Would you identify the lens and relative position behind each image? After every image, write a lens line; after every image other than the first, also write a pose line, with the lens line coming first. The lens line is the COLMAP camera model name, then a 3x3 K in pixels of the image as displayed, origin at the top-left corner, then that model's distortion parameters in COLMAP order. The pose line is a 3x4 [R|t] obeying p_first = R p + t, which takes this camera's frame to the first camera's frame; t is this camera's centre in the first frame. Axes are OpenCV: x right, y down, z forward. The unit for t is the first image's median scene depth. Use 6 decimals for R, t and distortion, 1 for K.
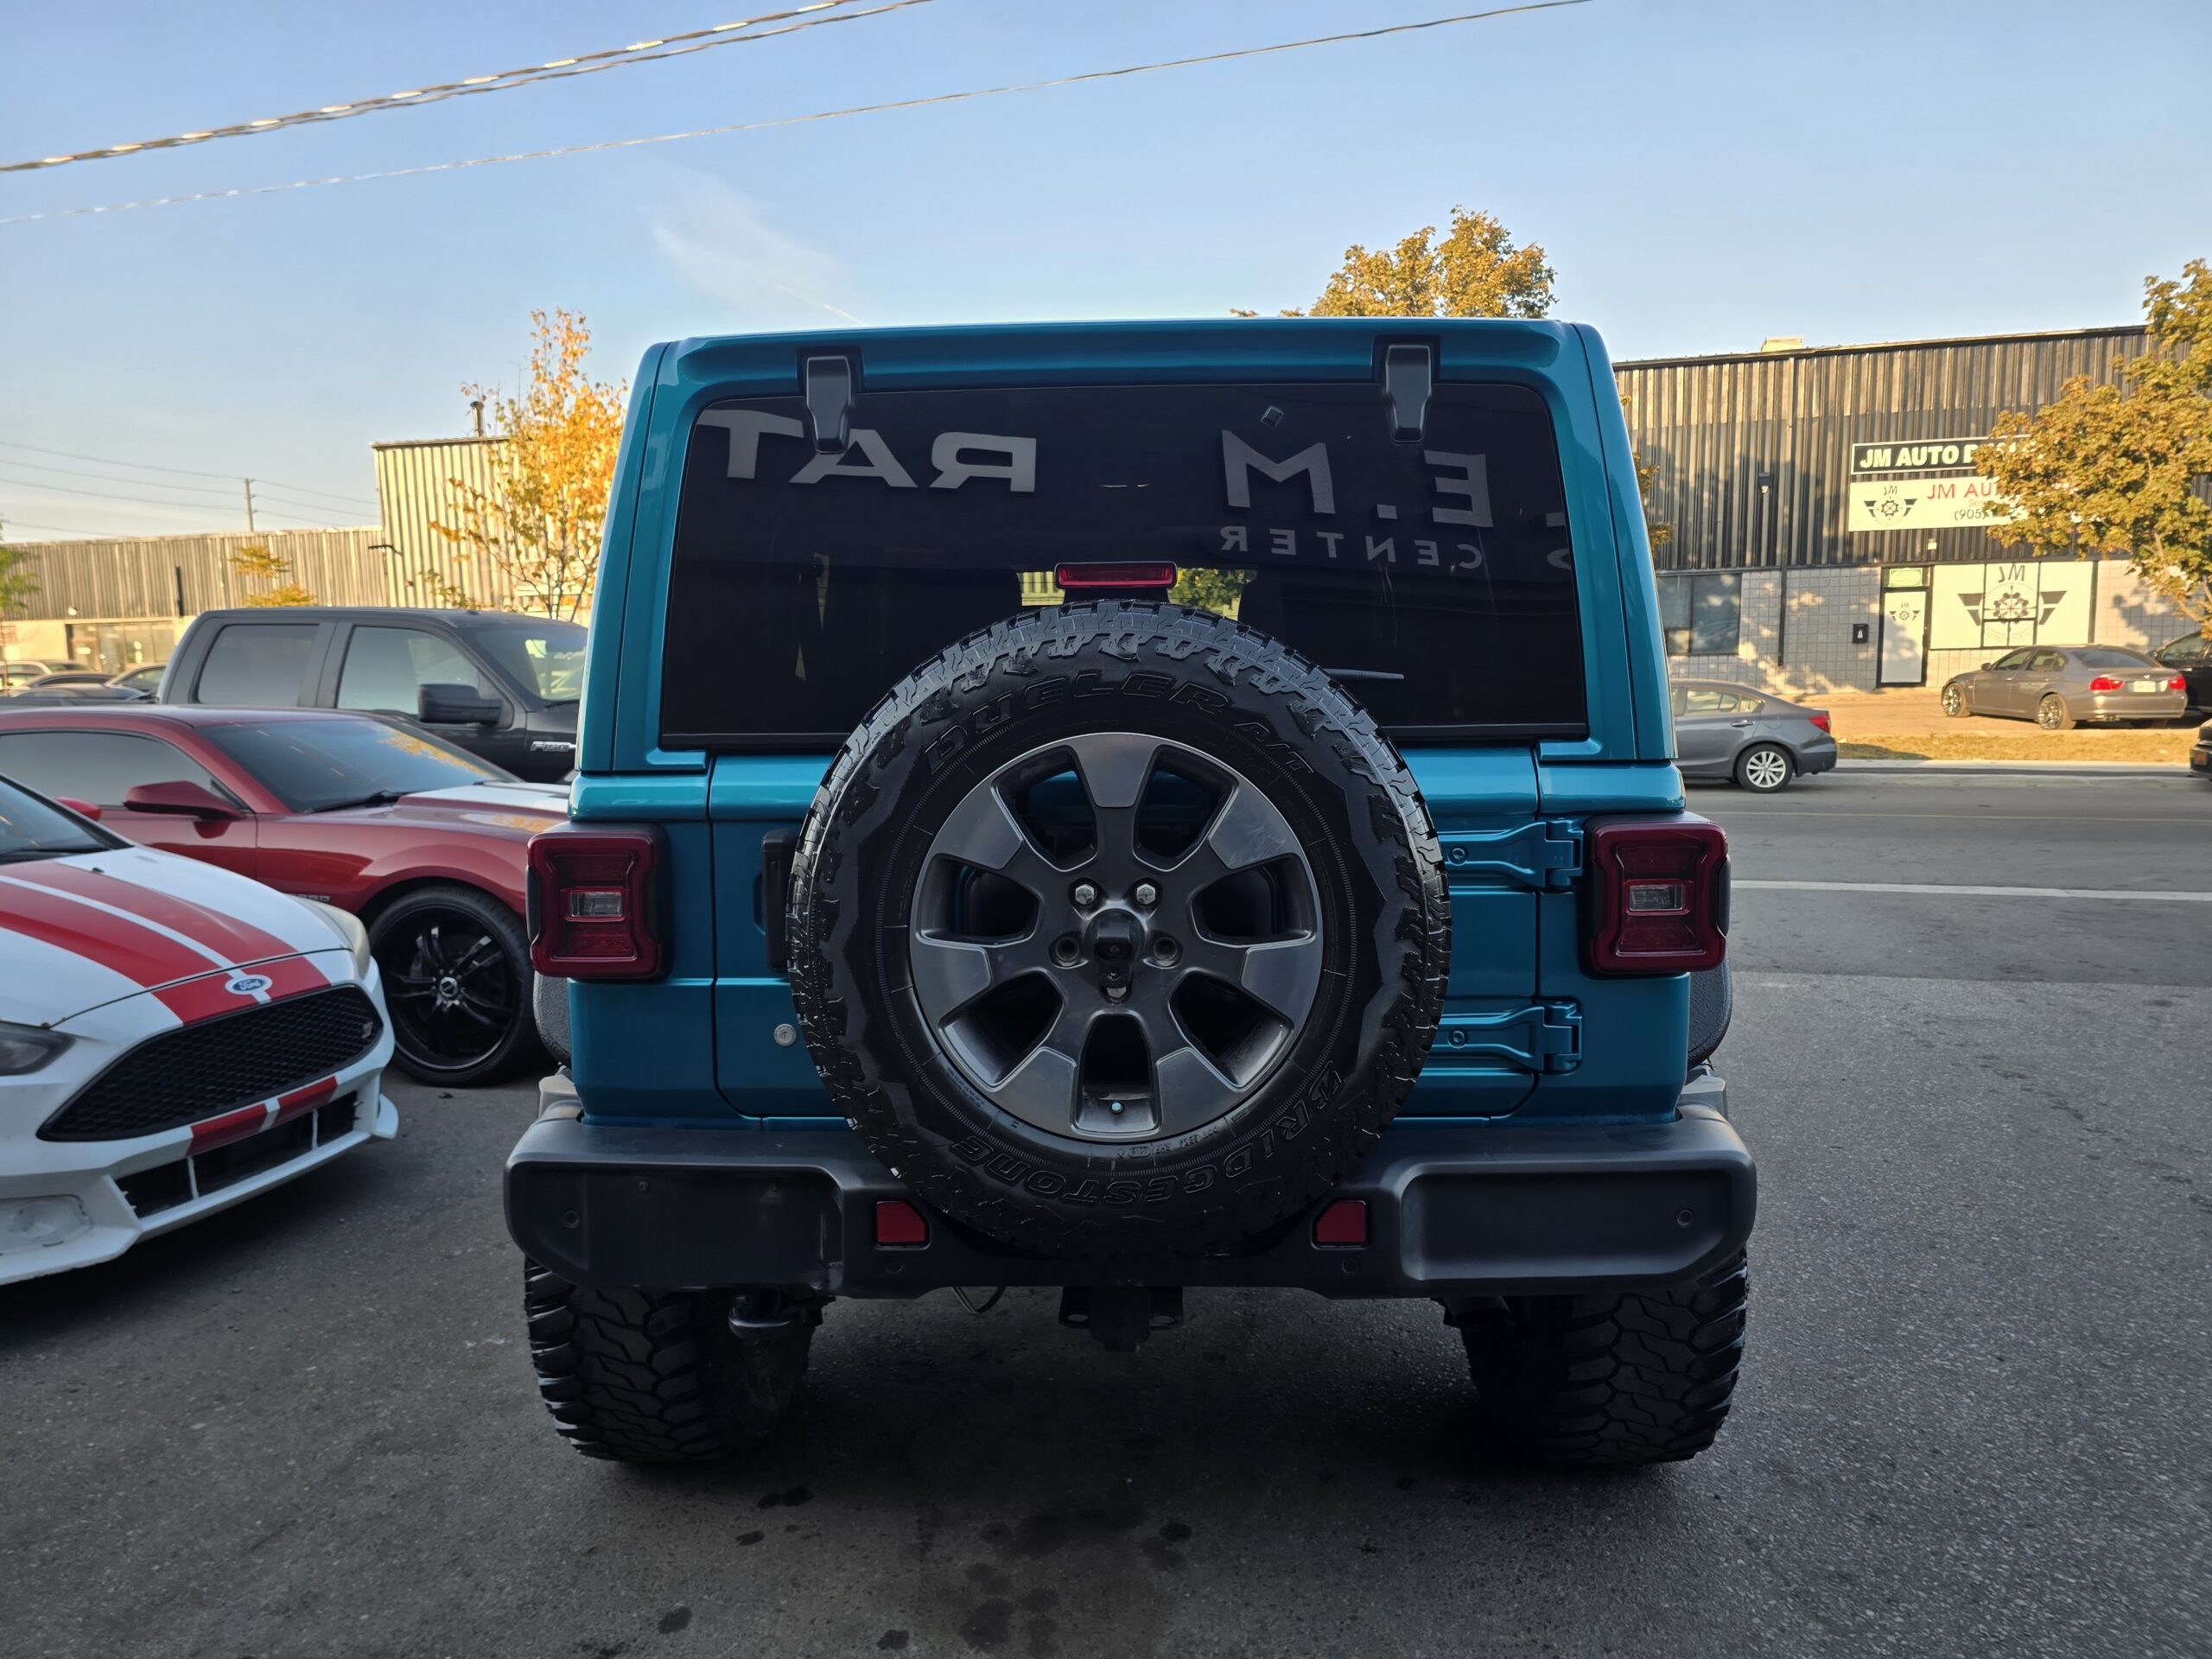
lens RADIAL K [[1492.1, 0, 1103.5], [0, 1492.1, 832.8], [0, 0, 1]] dist [0.054585, -0.053772]
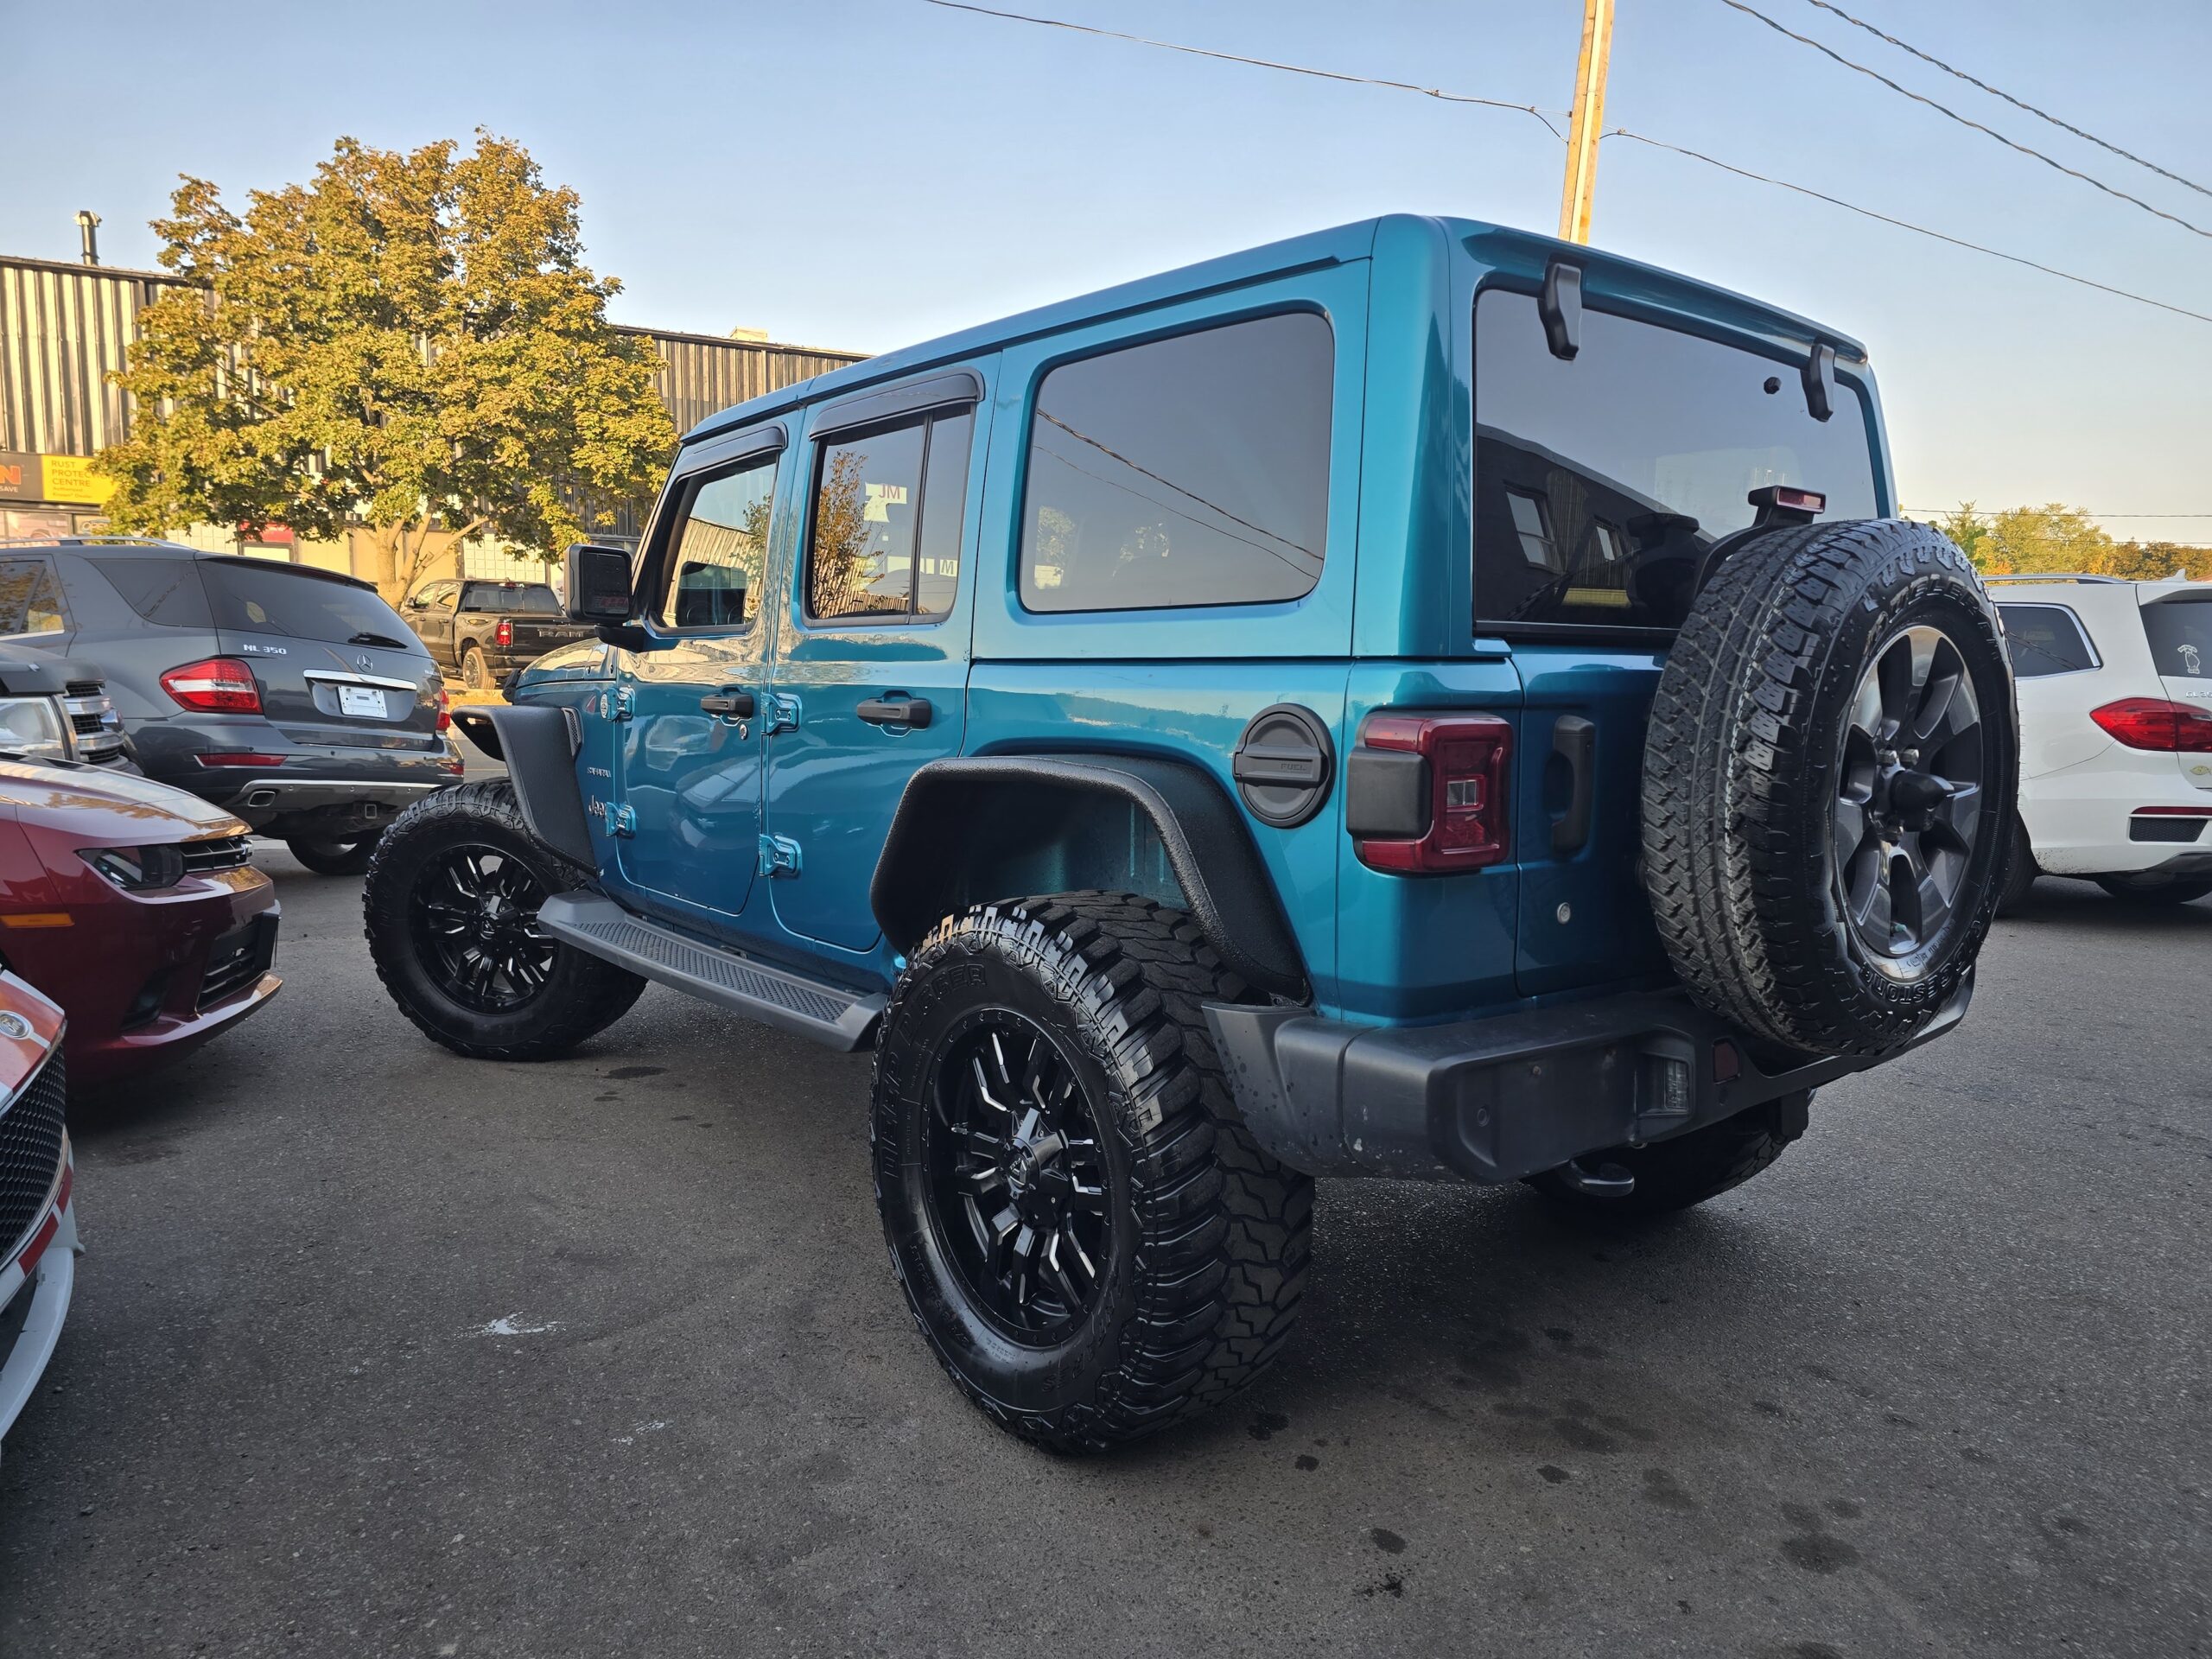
lens RADIAL K [[1492.1, 0, 1139.6], [0, 1492.1, 812.4], [0, 0, 1]] dist [0.054585, -0.053772]
pose [[0.739370, -0.041426, 0.672024, -0.945623], [0.037159, 0.999095, 0.020705, 0.026657], [-0.672273, 0.009663, 0.740240, 0.353742]]
